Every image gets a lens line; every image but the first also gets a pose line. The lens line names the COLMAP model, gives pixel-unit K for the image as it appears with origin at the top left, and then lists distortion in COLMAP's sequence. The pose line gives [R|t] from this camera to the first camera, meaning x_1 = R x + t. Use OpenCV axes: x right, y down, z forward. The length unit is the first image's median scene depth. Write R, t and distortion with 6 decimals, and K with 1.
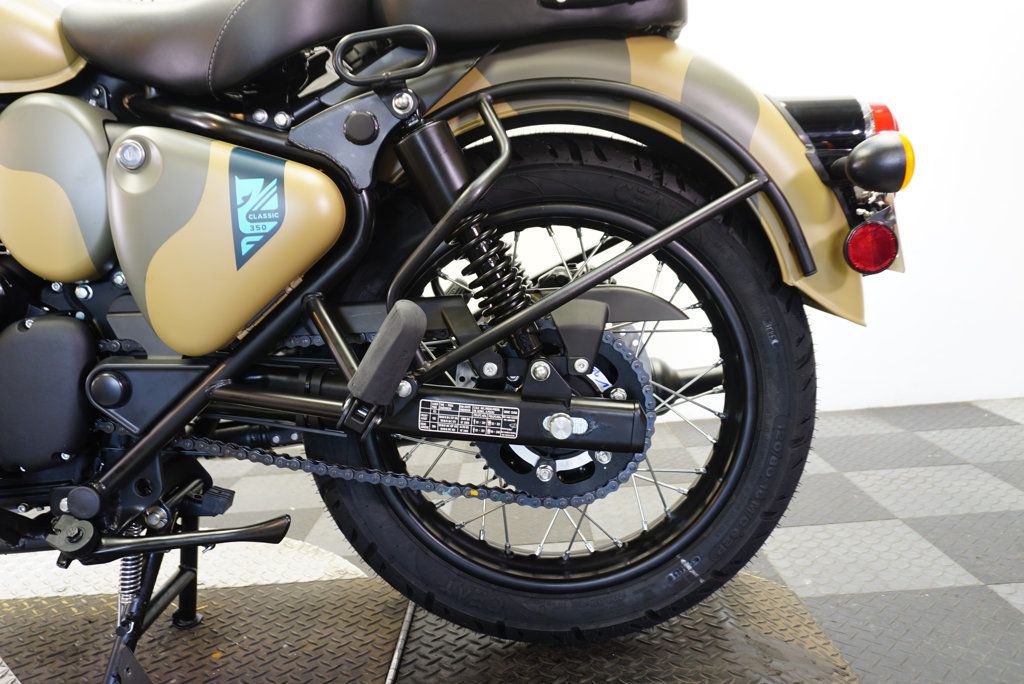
lens RADIAL K [[827.1, 0, 508.4], [0, 827.1, 342.3], [0, 0, 1]] dist [-0.008444, -0.000257]
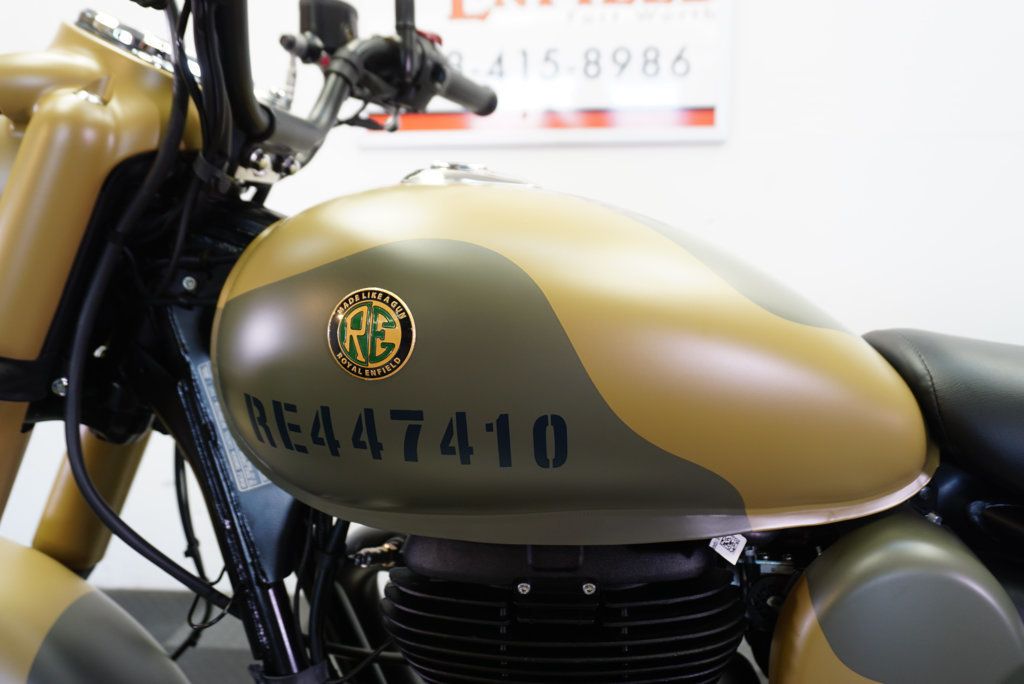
lens RADIAL K [[831.1, 0, 512.0], [0, 831.1, 342.0], [0, 0, 1]] dist [-0.003667, 0.004940]
pose [[0.995621, 0.071614, -0.060093, -0.774224], [-0.070904, 0.997387, 0.013867, -0.400432], [0.060929, -0.009546, 0.998096, 0.397122]]
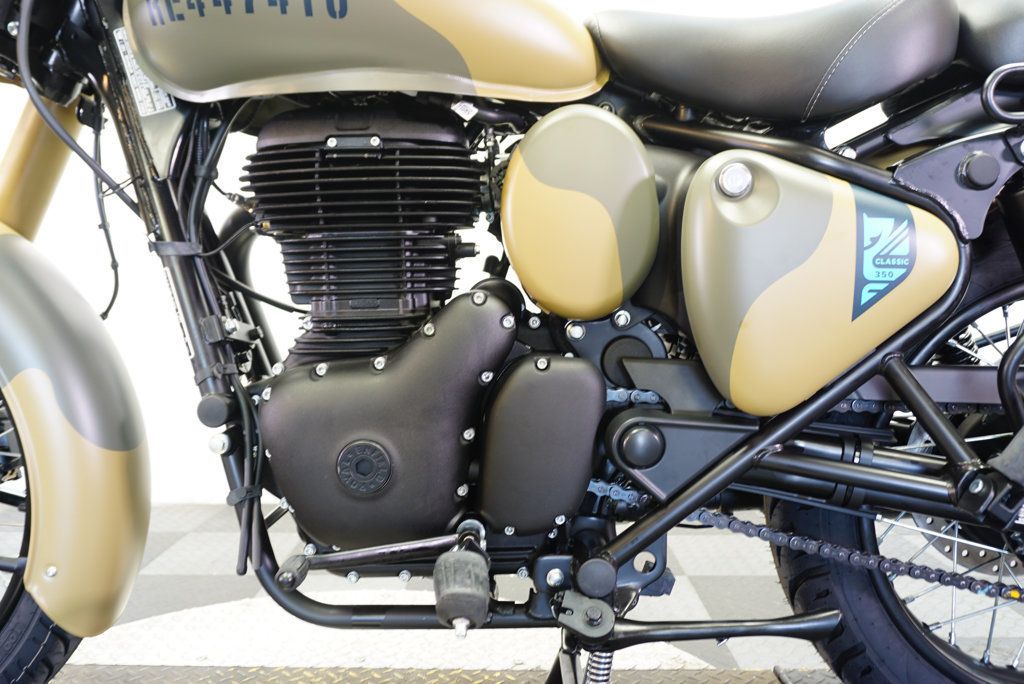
lens RADIAL K [[824.4, 0, 511.2], [0, 824.4, 342.7], [0, 0, 1]] dist [0.001039, 0.006082]
pose [[0.997229, 0.072597, 0.016231, -0.605564], [-0.071225, 0.994764, -0.073286, 0.020952], [-0.021467, 0.071926, 0.997179, 0.129163]]
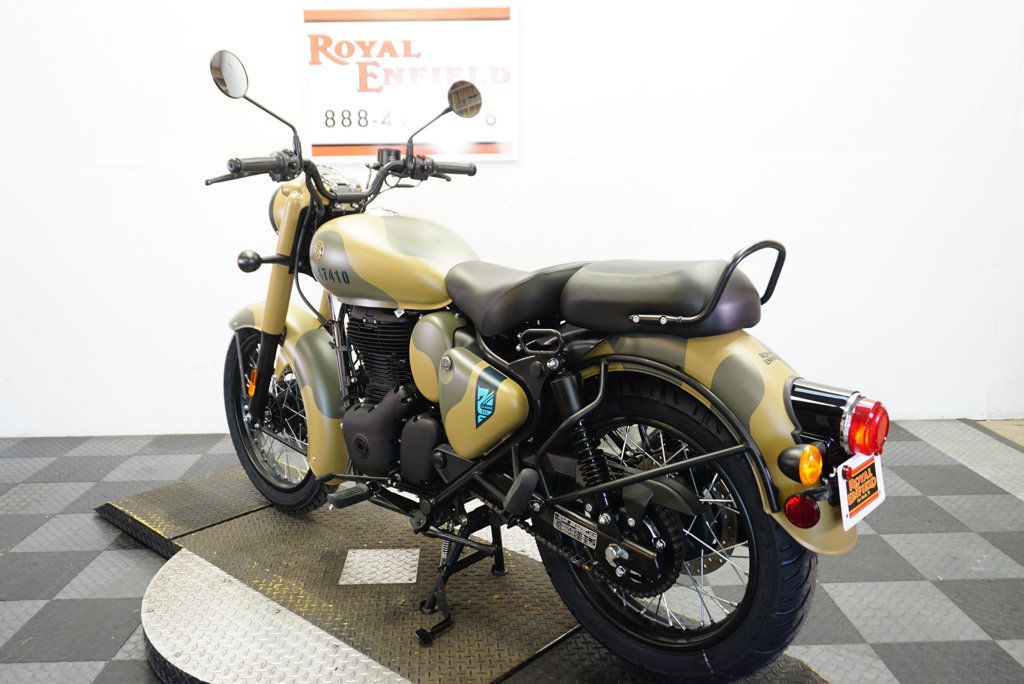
lens RADIAL K [[827.1, 0, 508.4], [0, 827.1, 342.3], [0, 0, 1]] dist [-0.008444, -0.000257]
pose [[0.751926, 0.184812, -0.632812, 0.866151], [-0.128042, 0.982563, 0.134813, -0.510349], [0.646693, -0.020343, 0.762479, -0.447307]]
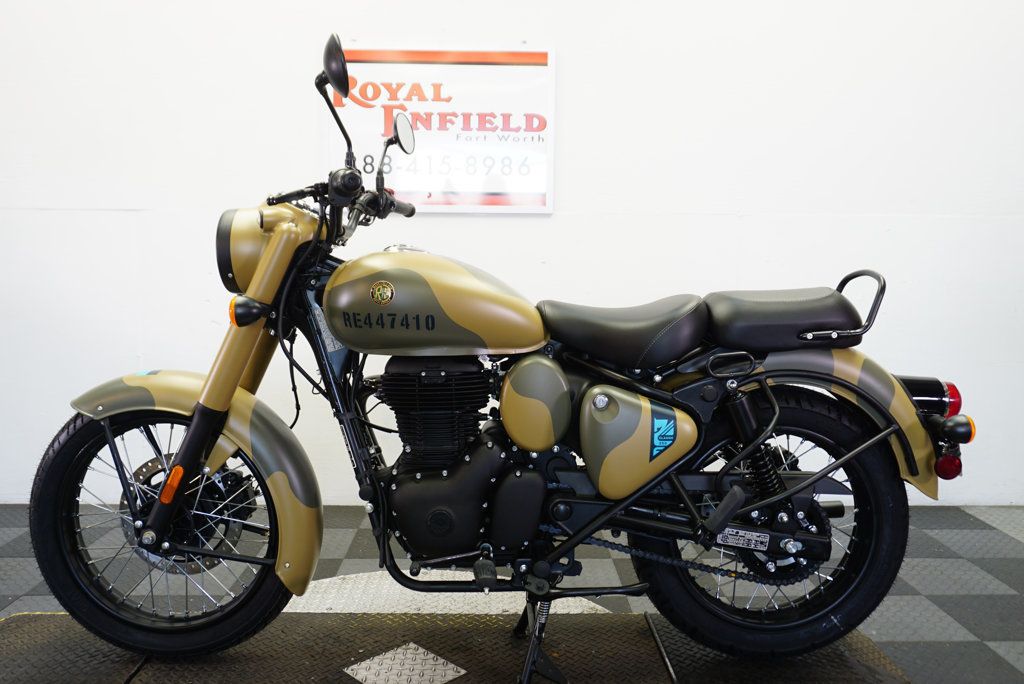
lens RADIAL K [[831.1, 0, 512.0], [0, 831.1, 342.0], [0, 0, 1]] dist [-0.003667, 0.004940]
pose [[0.996137, 0.075831, 0.044271, -0.678251], [-0.074264, 0.996588, -0.036024, -0.247305], [-0.046852, 0.032597, 0.998370, -0.908567]]
